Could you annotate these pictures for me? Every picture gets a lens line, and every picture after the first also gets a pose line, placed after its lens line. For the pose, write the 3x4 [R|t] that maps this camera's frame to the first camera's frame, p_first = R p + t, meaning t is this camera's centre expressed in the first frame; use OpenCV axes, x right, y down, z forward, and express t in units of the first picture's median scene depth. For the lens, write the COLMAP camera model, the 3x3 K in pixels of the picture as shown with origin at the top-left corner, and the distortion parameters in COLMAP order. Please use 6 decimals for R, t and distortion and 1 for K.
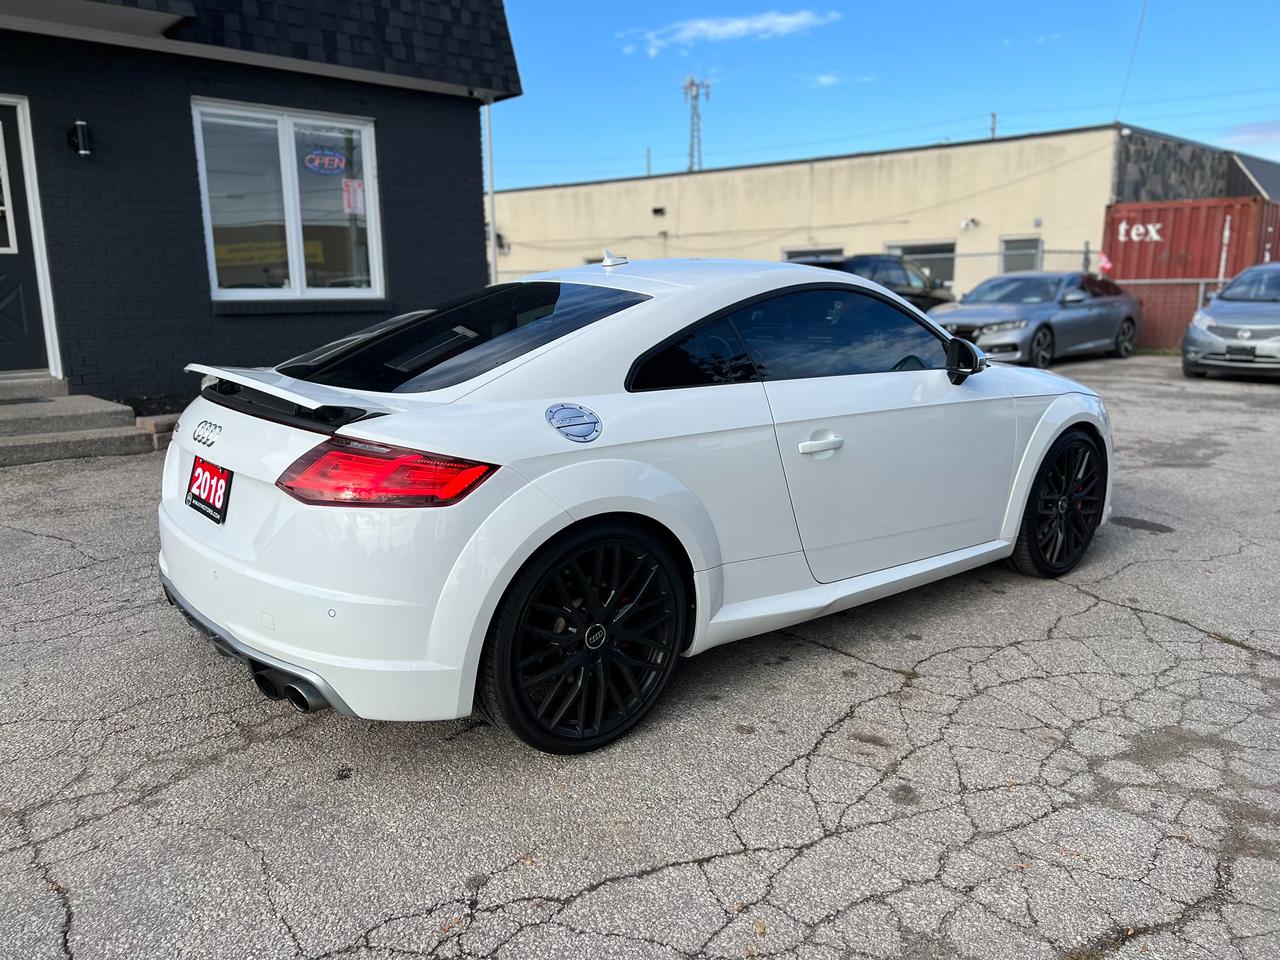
lens RADIAL K [[959.2, 0, 646.0], [0, 959.2, 479.5], [0, 0, 1]] dist [0.057148, -0.058953]
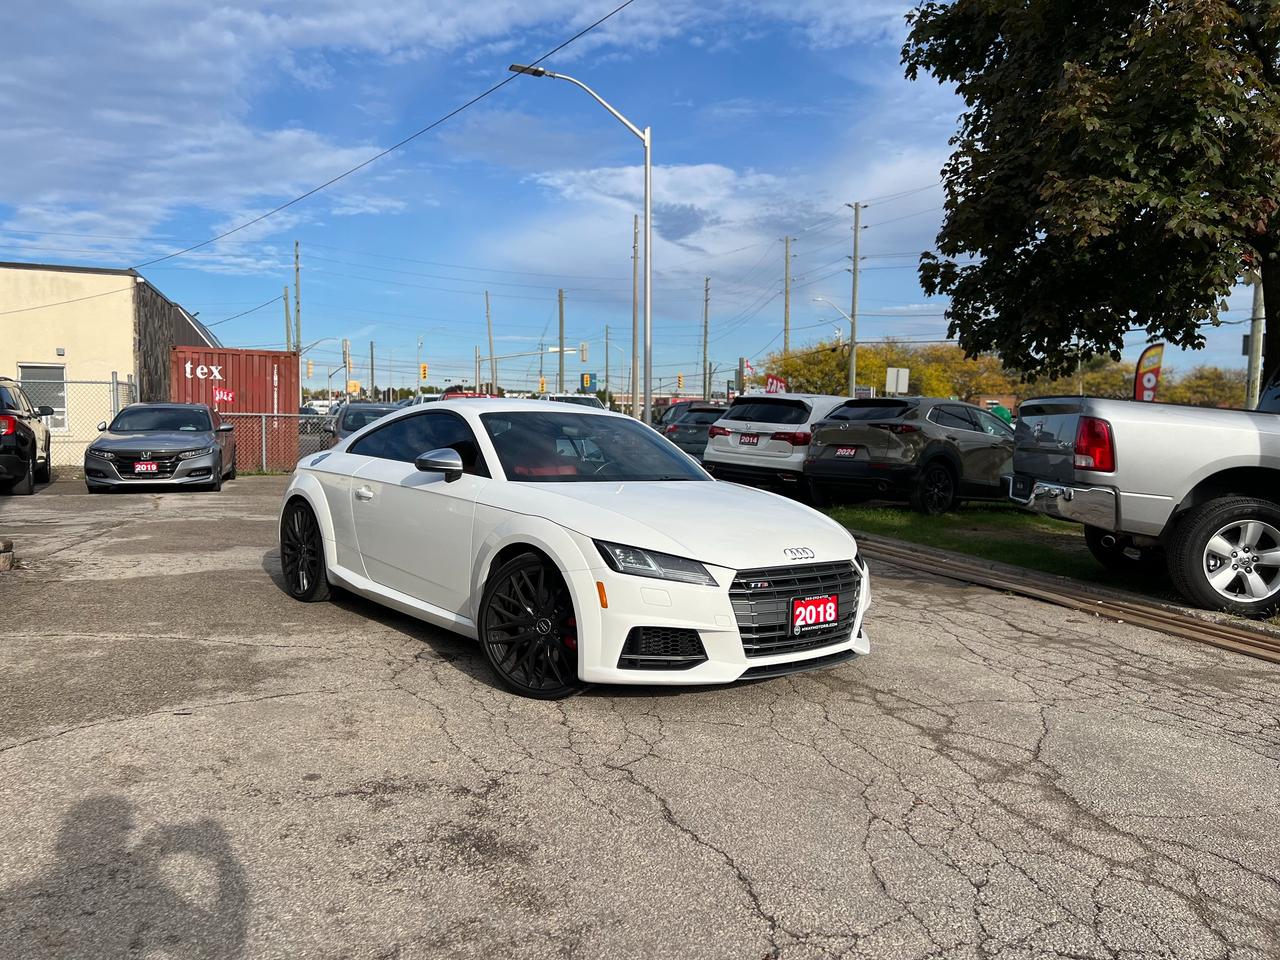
lens RADIAL K [[954.8, 0, 642.9], [0, 954.8, 483.8], [0, 0, 1]] dist [0.057230, -0.053298]
pose [[0.395904, -0.047000, 0.917088, -0.690961], [0.161256, 0.986729, -0.019045, -0.032632], [-0.904022, 0.155426, 0.398229, 0.177783]]
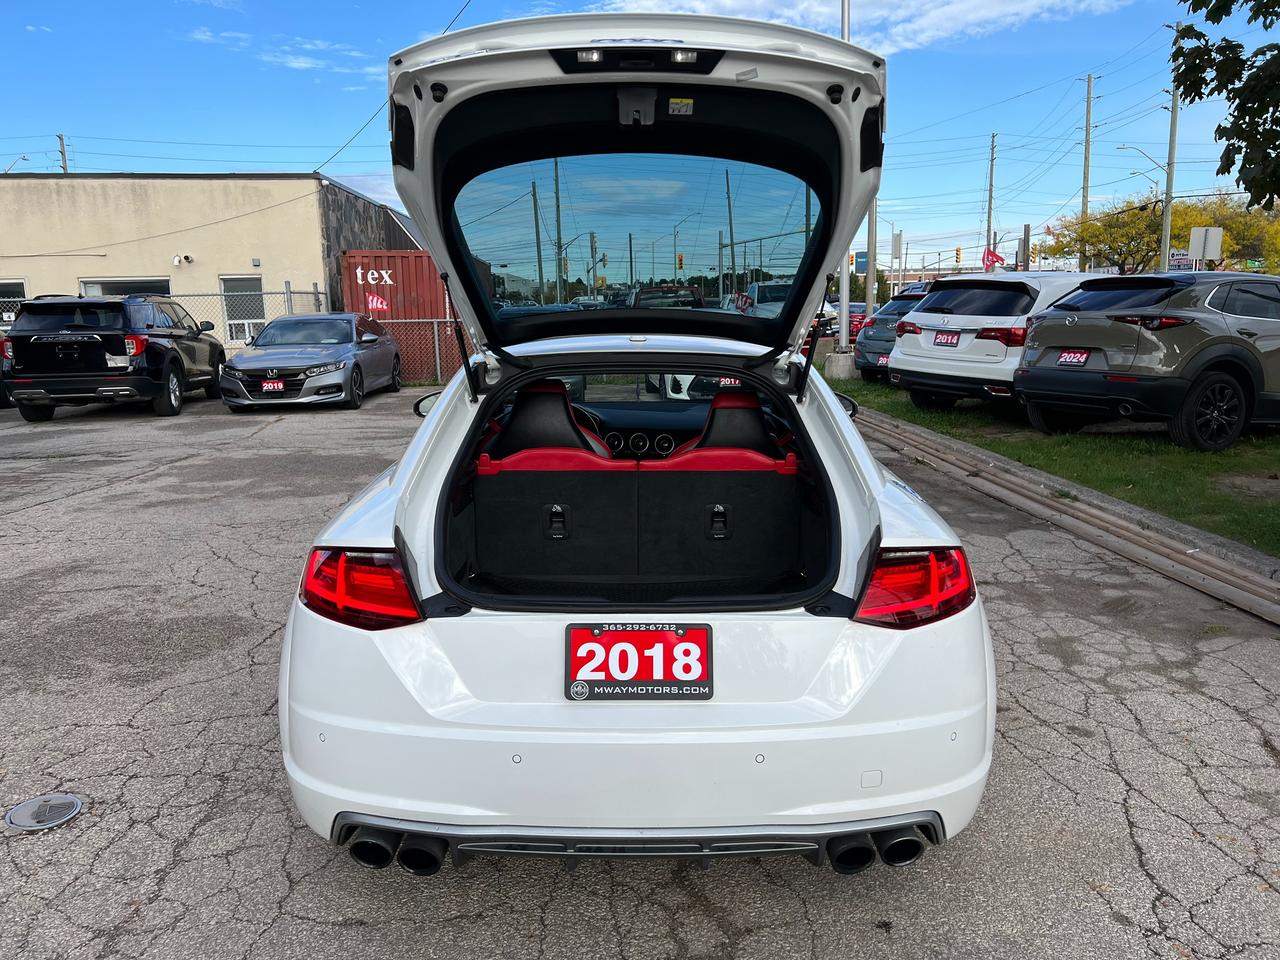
lens RADIAL K [[956.8, 0, 641.0], [0, 956.8, 477.8], [0, 0, 1]] dist [0.062680, -0.064994]
pose [[0.638041, -0.141103, 0.756963, -0.319478], [0.166559, 0.985083, 0.043235, -0.052816], [-0.751772, 0.098493, 0.652026, 0.161030]]
